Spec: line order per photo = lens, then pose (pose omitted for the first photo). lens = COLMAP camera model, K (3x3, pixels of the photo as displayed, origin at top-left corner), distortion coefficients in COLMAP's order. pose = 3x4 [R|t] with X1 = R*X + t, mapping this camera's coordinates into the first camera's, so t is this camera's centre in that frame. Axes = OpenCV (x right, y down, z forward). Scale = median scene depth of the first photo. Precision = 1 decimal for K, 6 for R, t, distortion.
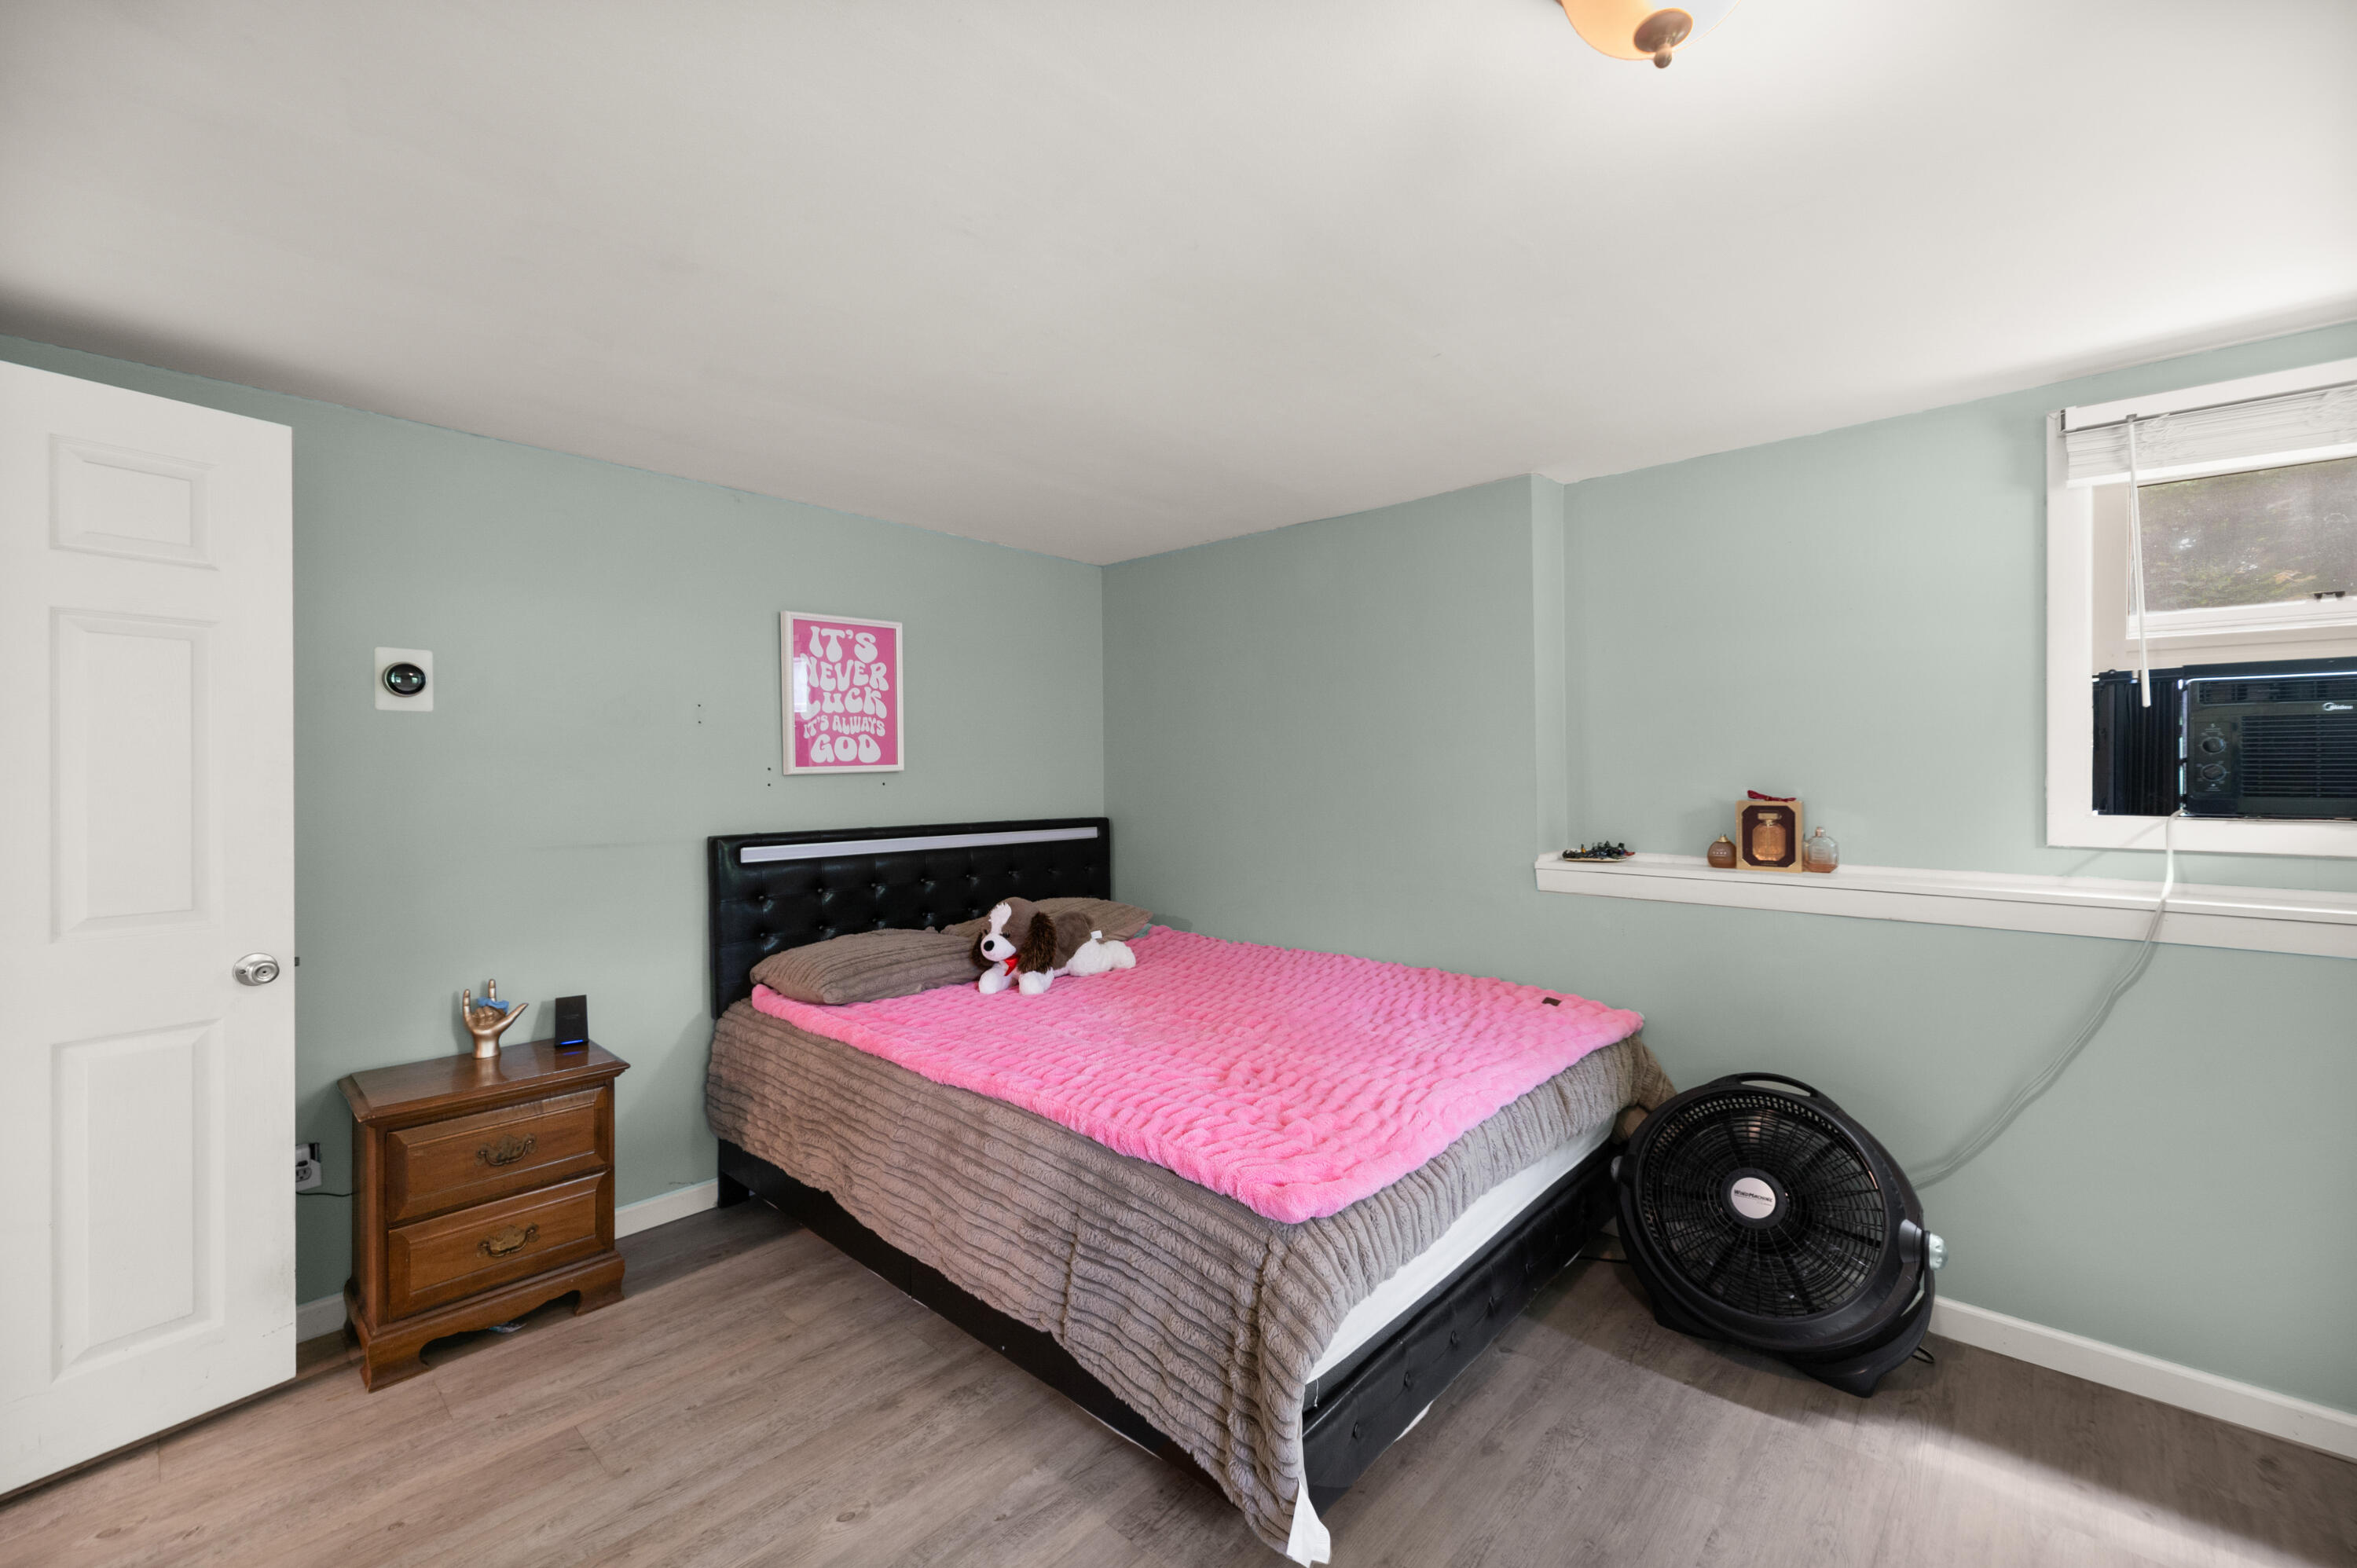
lens RADIAL K [[952.3, 0, 1176.9], [0, 952.3, 775.1], [0, 0, 1]] dist [0.000559, 0.000012]
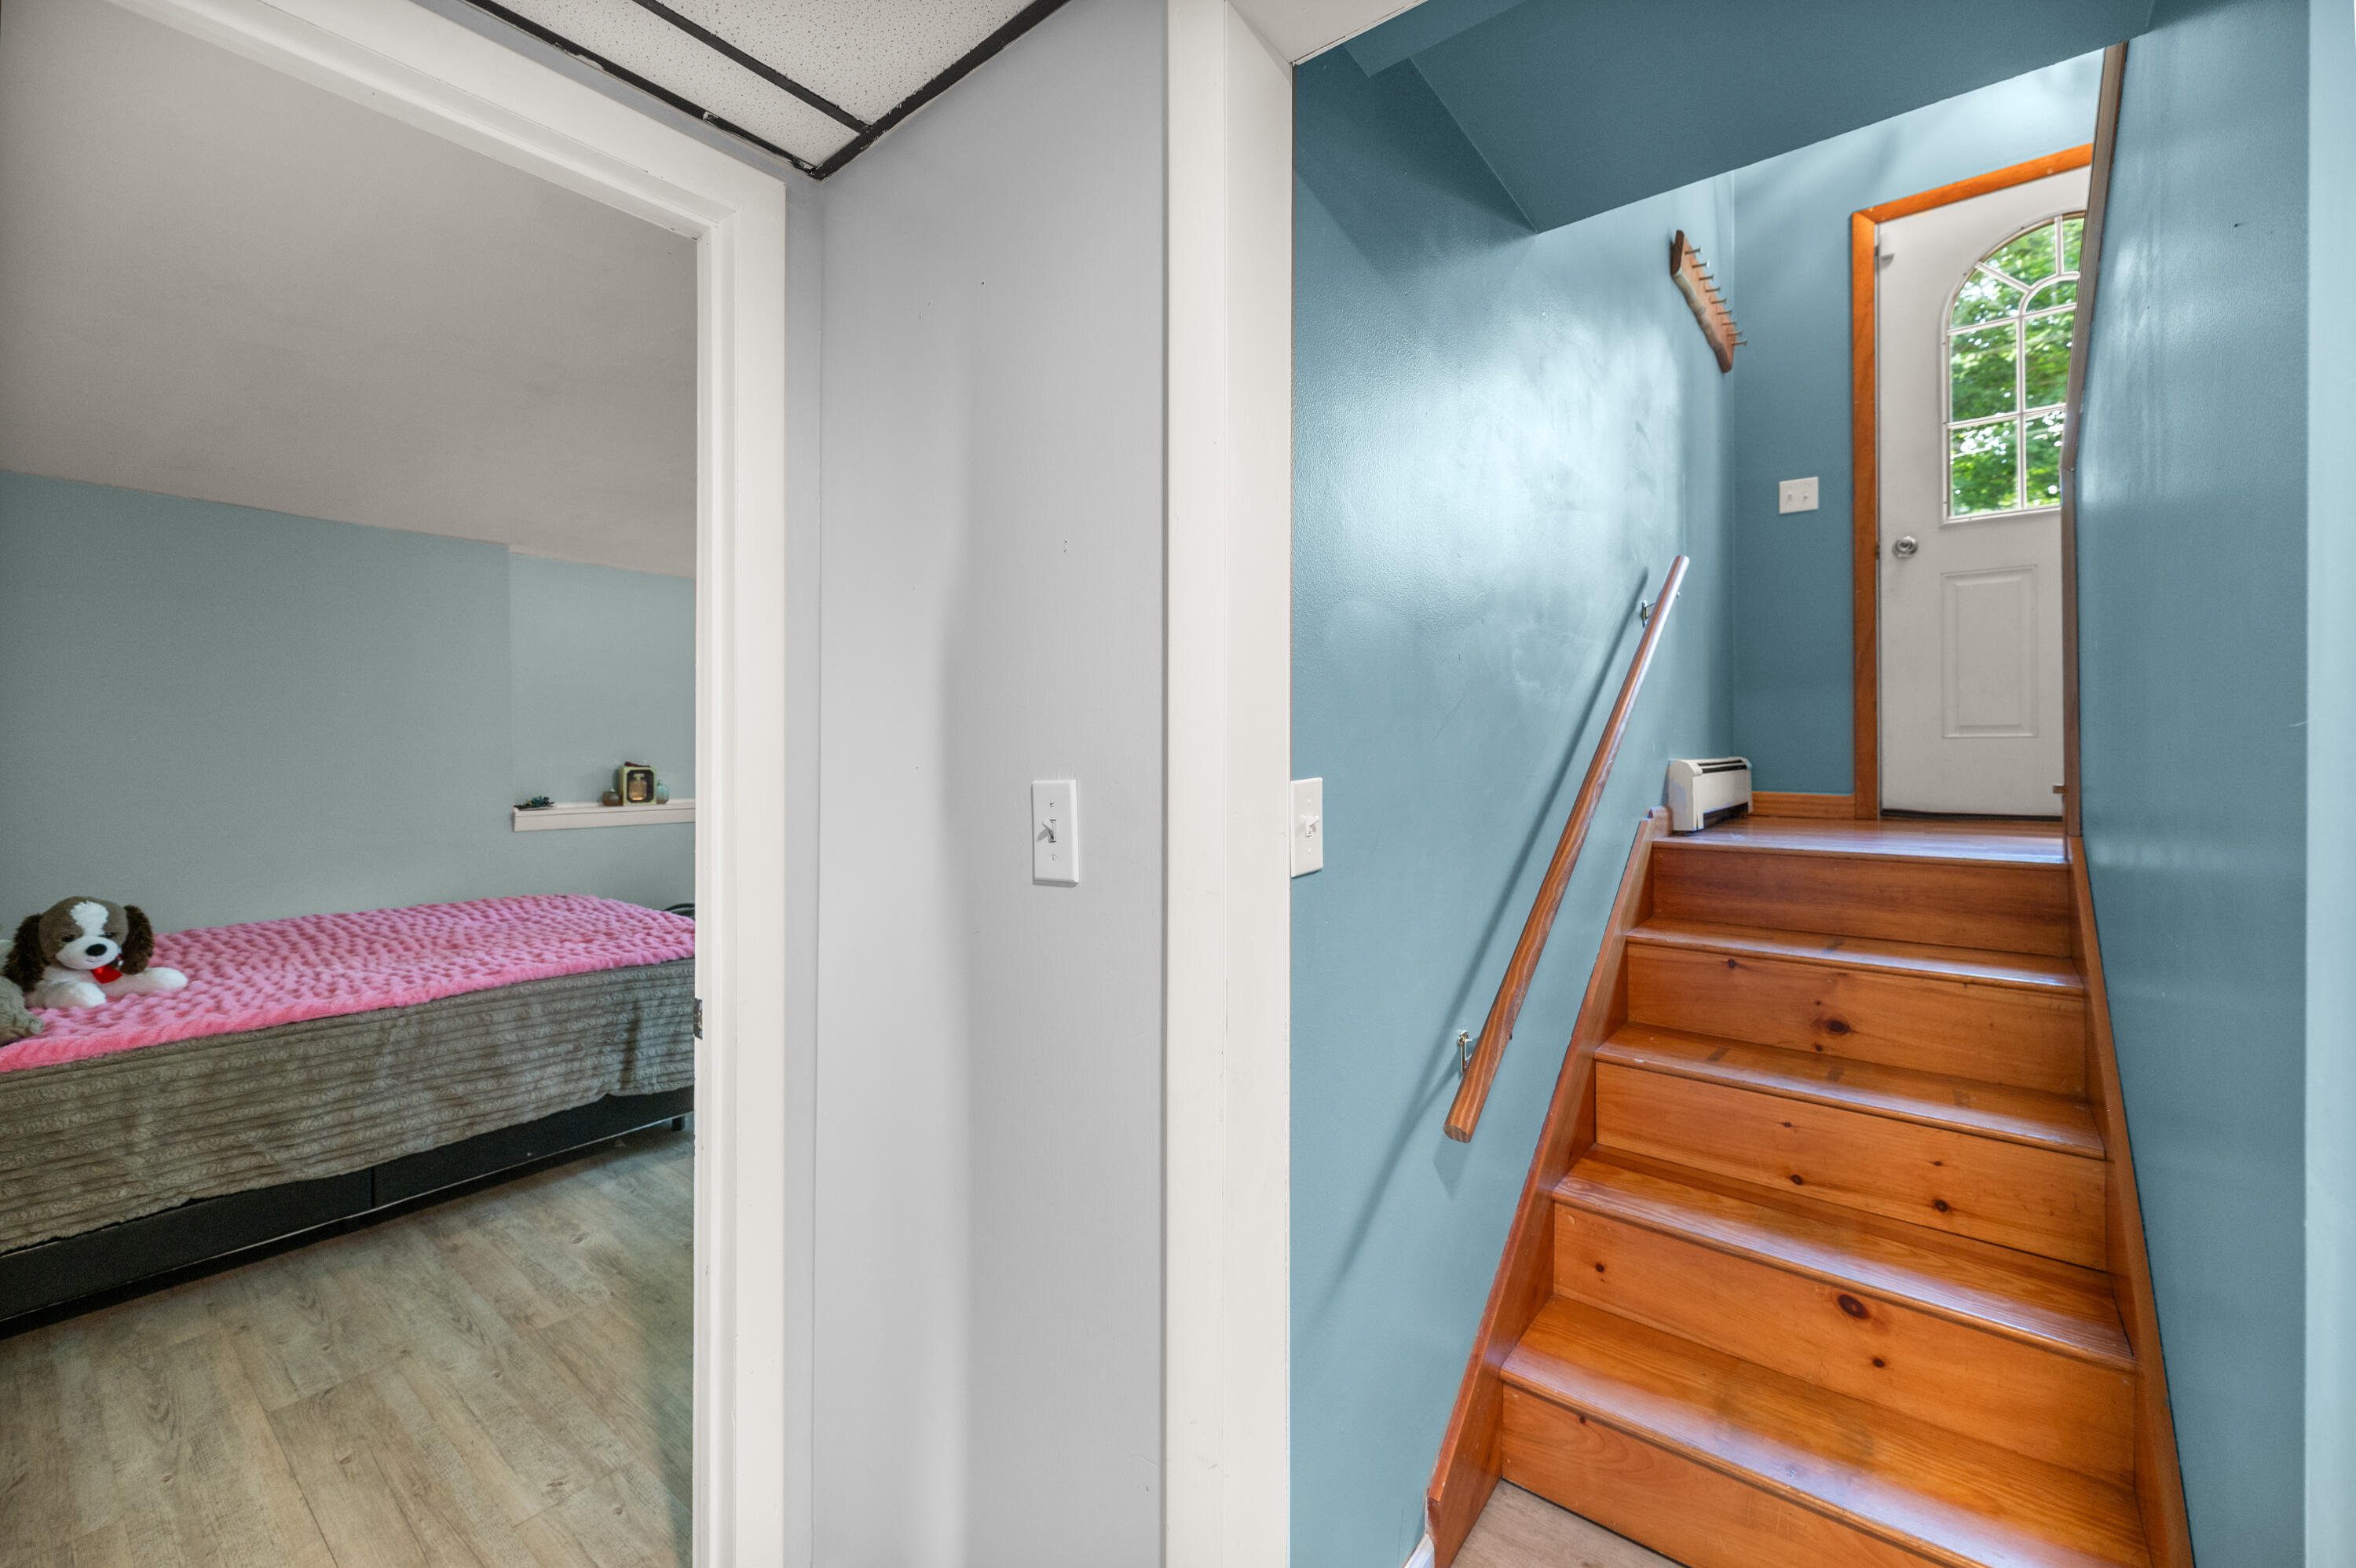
lens RADIAL K [[951.8, 0, 1177.0], [0, 951.8, 764.0], [0, 0, 1]] dist [0.000559, 0.000012]
pose [[-0.069301, -0.010973, 0.997535, -1.264962], [-0.002865, 0.999938, 0.010801, -0.000974], [-0.997592, -0.002110, -0.069328, 0.099667]]
